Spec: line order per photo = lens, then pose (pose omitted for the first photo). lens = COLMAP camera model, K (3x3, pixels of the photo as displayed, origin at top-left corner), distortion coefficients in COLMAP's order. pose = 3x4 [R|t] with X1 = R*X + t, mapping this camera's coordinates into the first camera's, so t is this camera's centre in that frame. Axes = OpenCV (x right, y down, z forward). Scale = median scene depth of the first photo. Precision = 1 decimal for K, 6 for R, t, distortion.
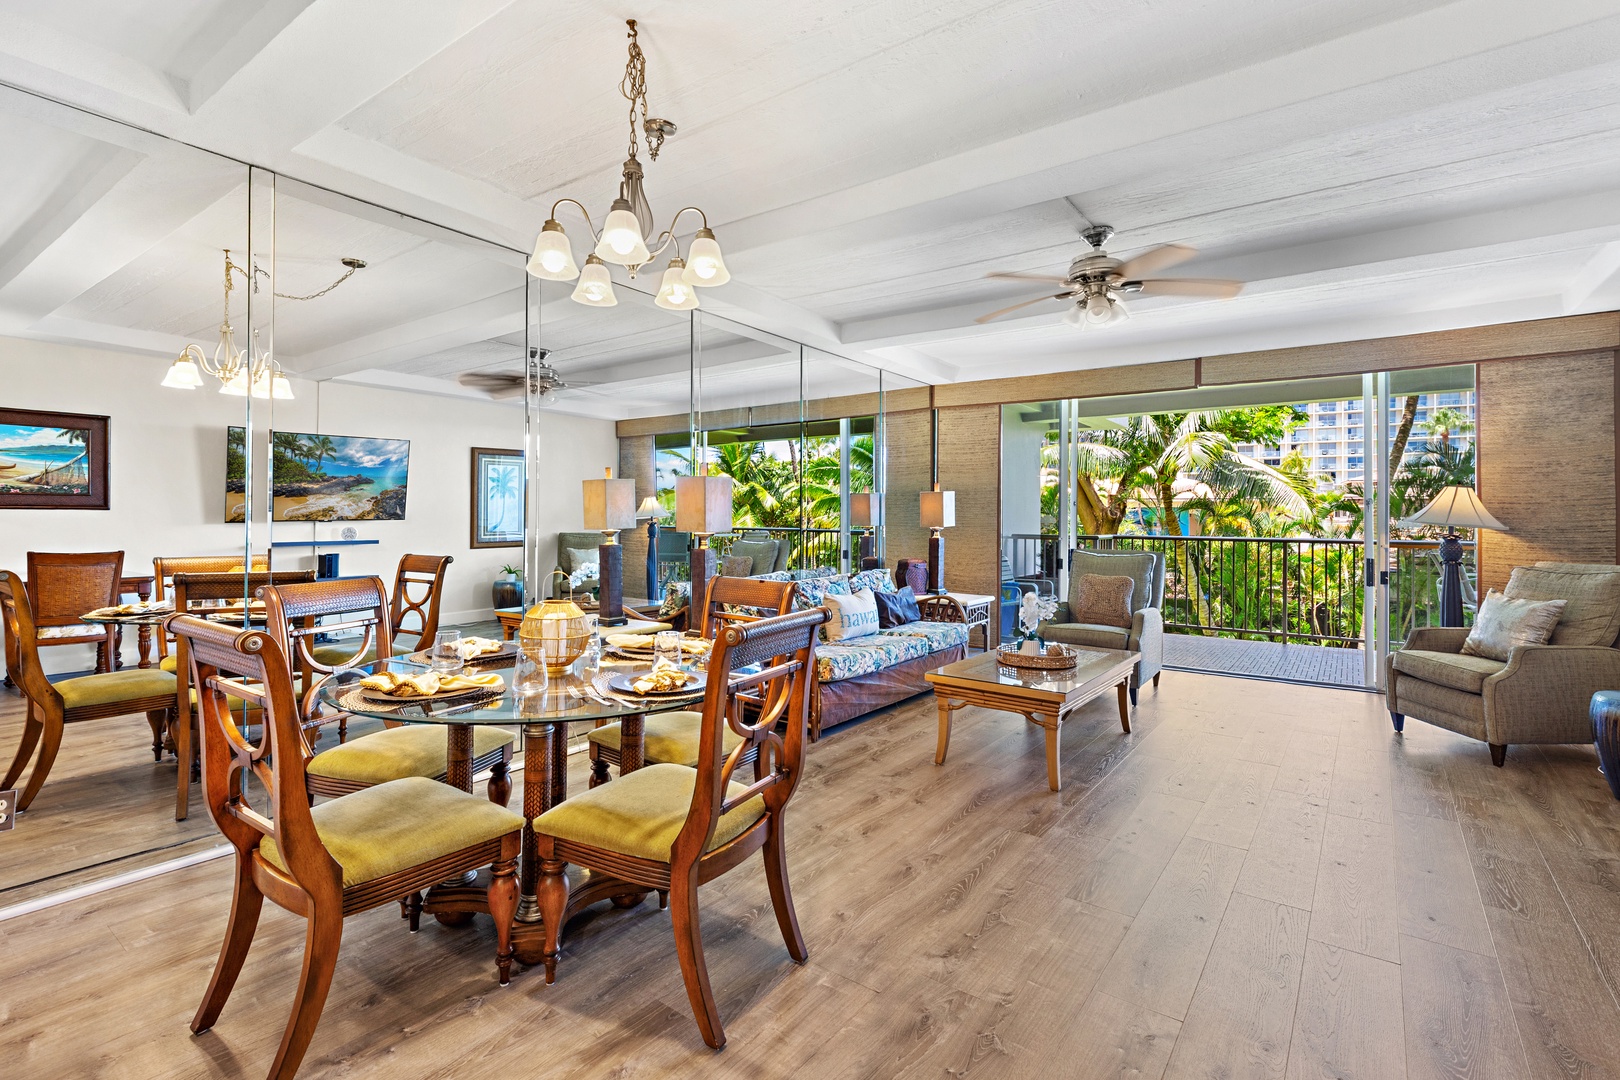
lens RADIAL K [[755.4, 0, 814.1], [0, 755.4, 511.6], [0, 0, 1]] dist [-0.000291, -0.000250]
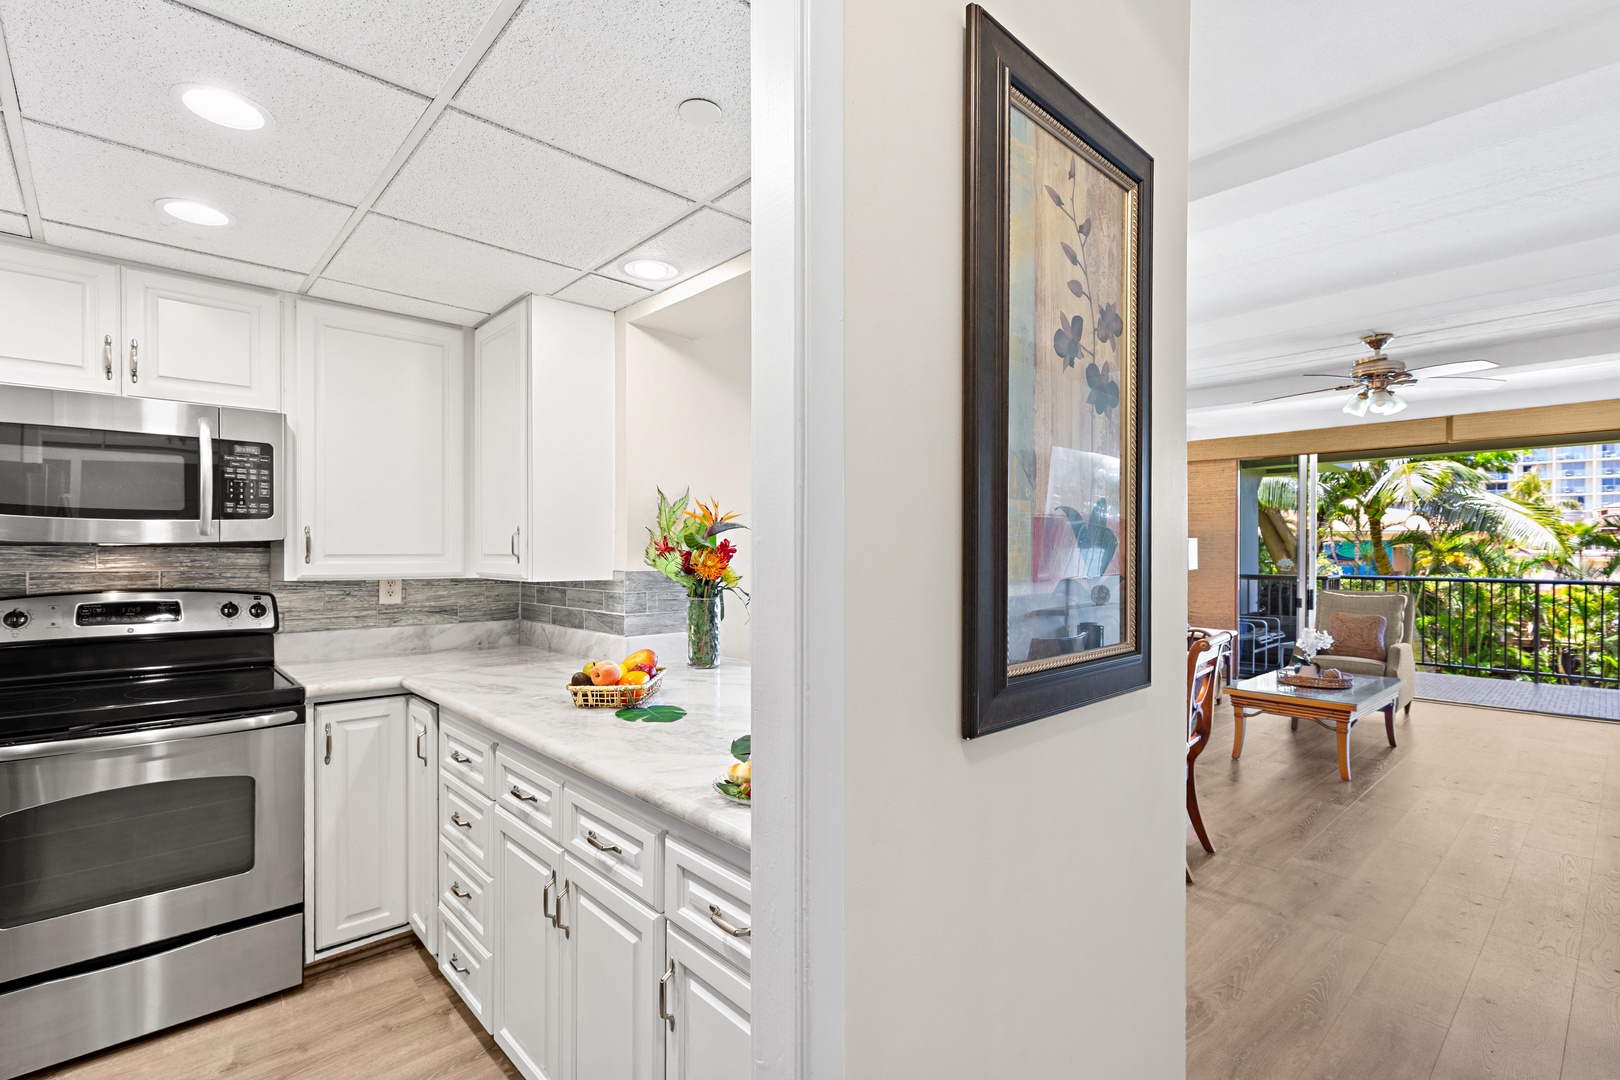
lens RADIAL K [[744.4, 0, 803.1], [0, 744.4, 551.5], [0, 0, 1]] dist [0.001843, 0.000078]
pose [[0.979266, -0.001111, -0.202578, -0.230996], [0.002918, 0.999959, 0.008625, -0.024554], [0.202560, -0.009038, 0.979228, -0.301350]]
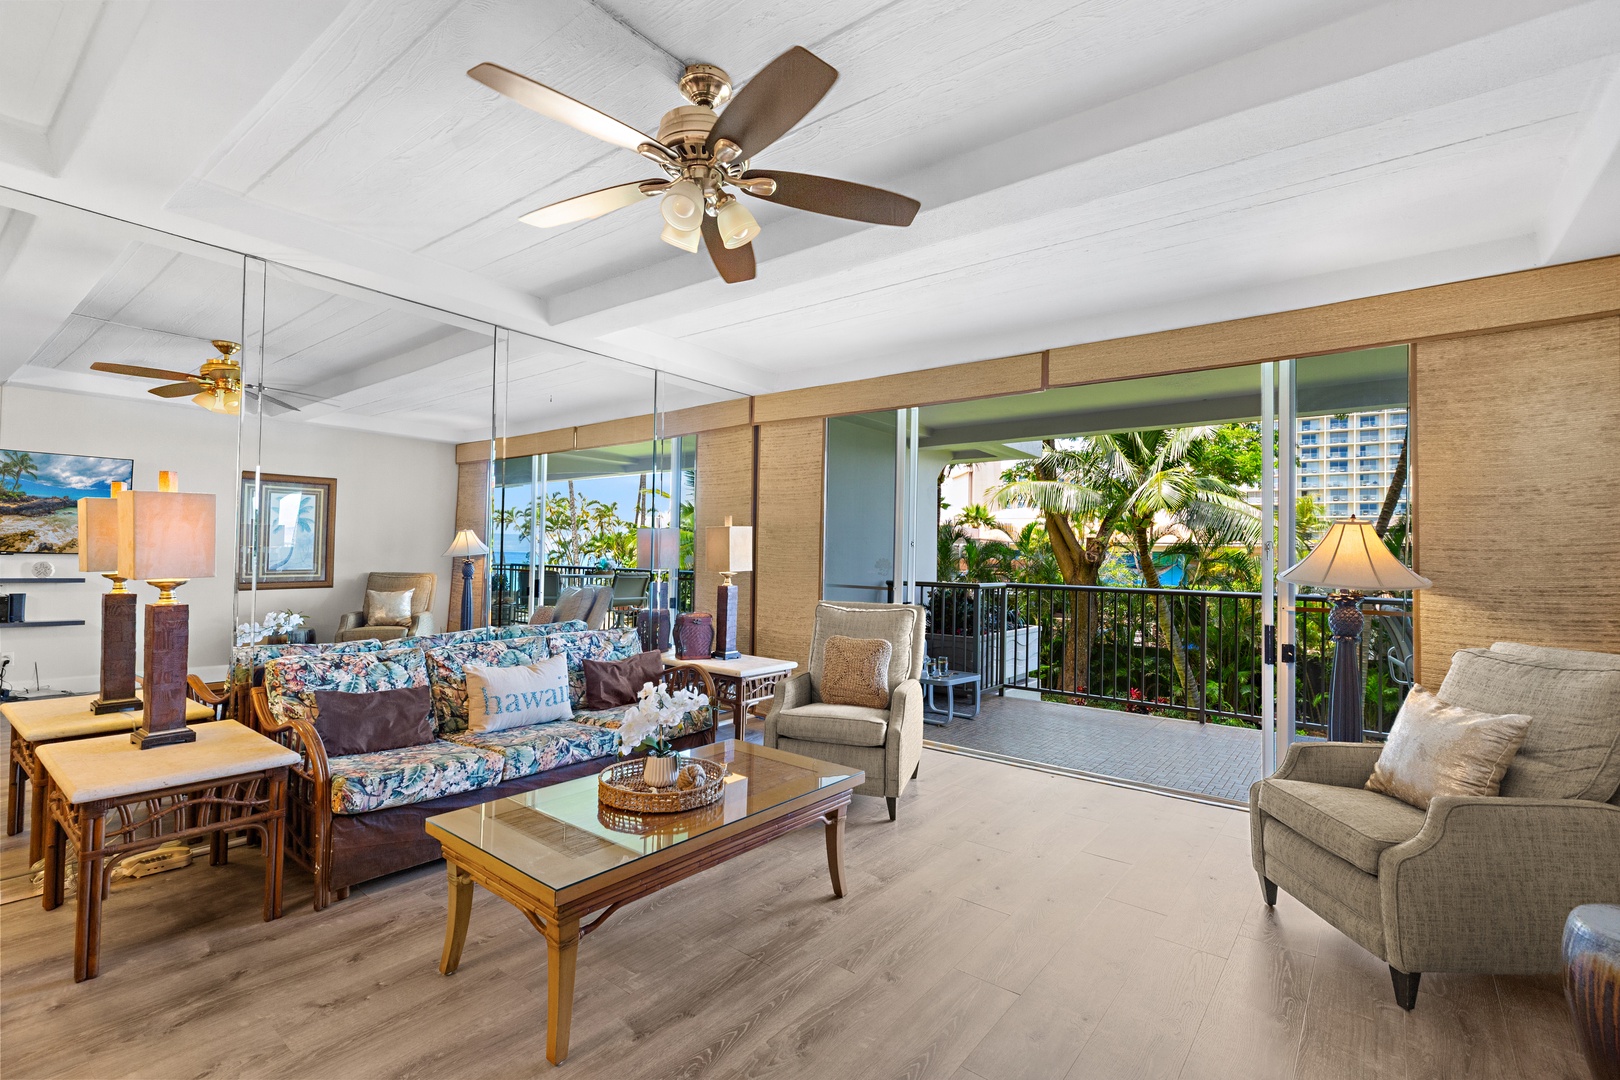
lens RADIAL K [[734.7, 0, 810.0], [0, 734.7, 540.0], [0, 0, 1]] dist [0.006786, -0.001083]
pose [[0.999433, 0.011961, -0.031465, 0.365767], [-0.012491, 0.999782, -0.016702, -0.001555], [0.031259, 0.017086, 0.999365, 0.328383]]
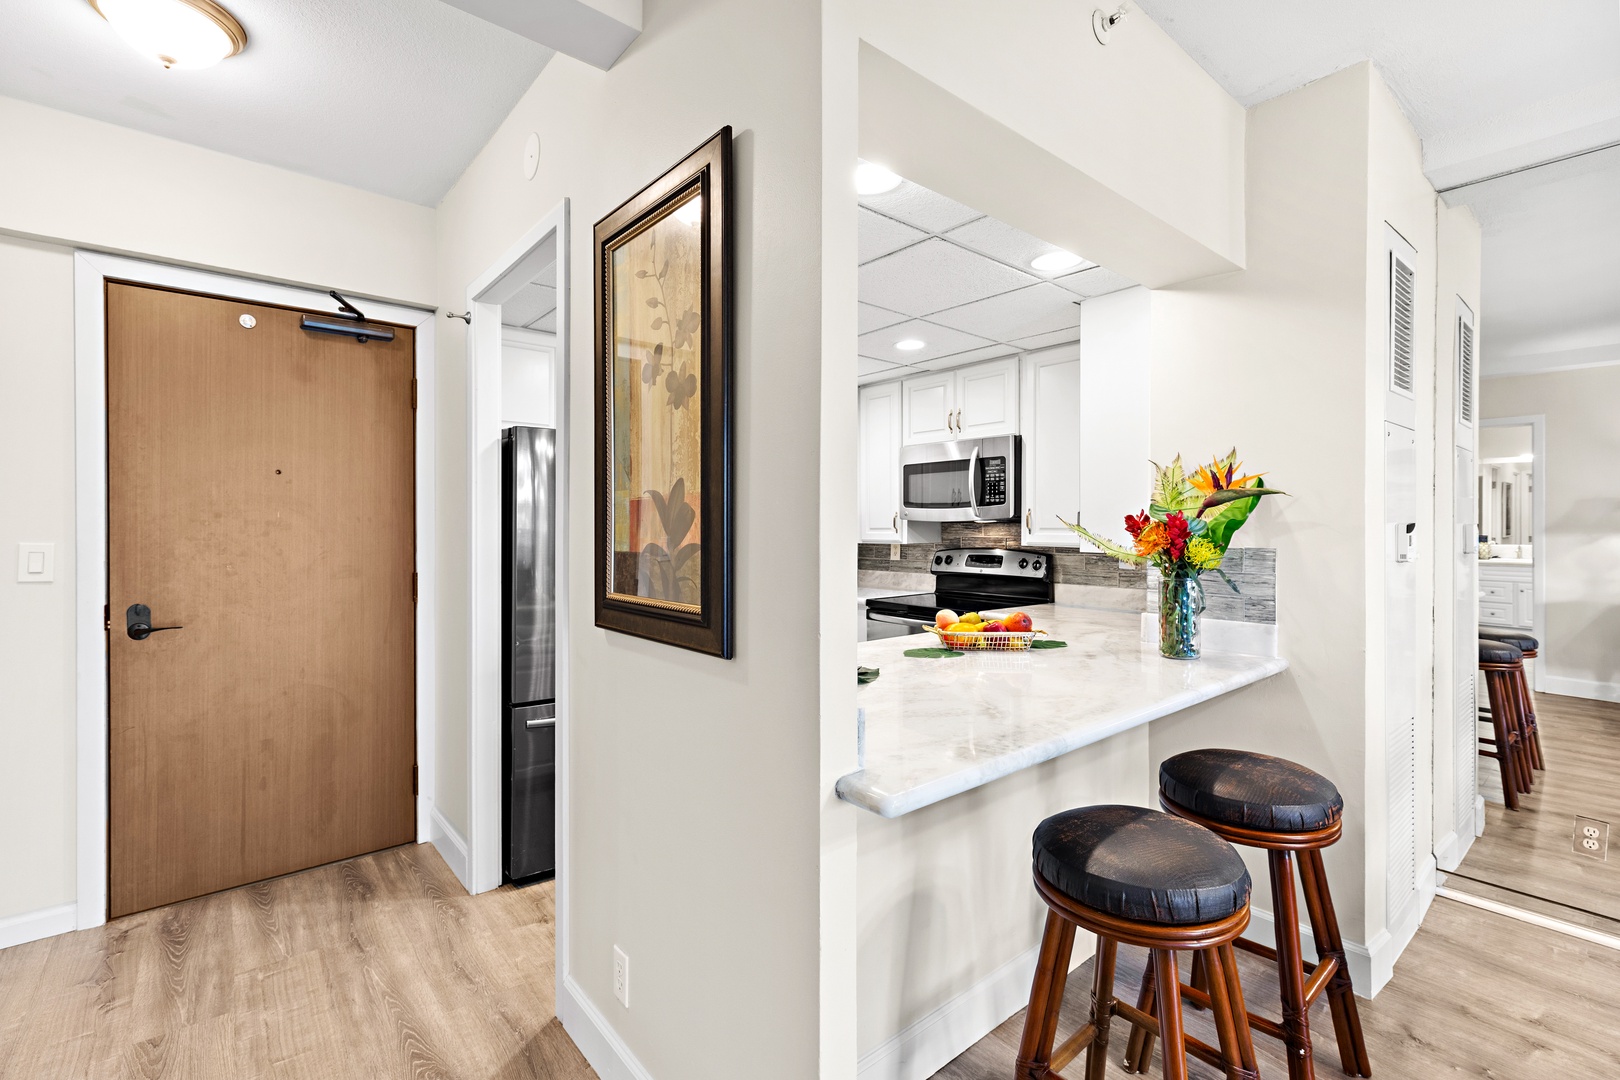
lens RADIAL K [[729.9, 0, 811.3], [0, 729.9, 520.1], [0, 0, 1]] dist [-0.001995, -0.000385]
pose [[-0.249883, -0.008664, -0.968237, 1.404008], [0.004093, 0.999942, -0.010004, -0.004032], [0.968267, -0.006463, -0.249833, 1.713155]]
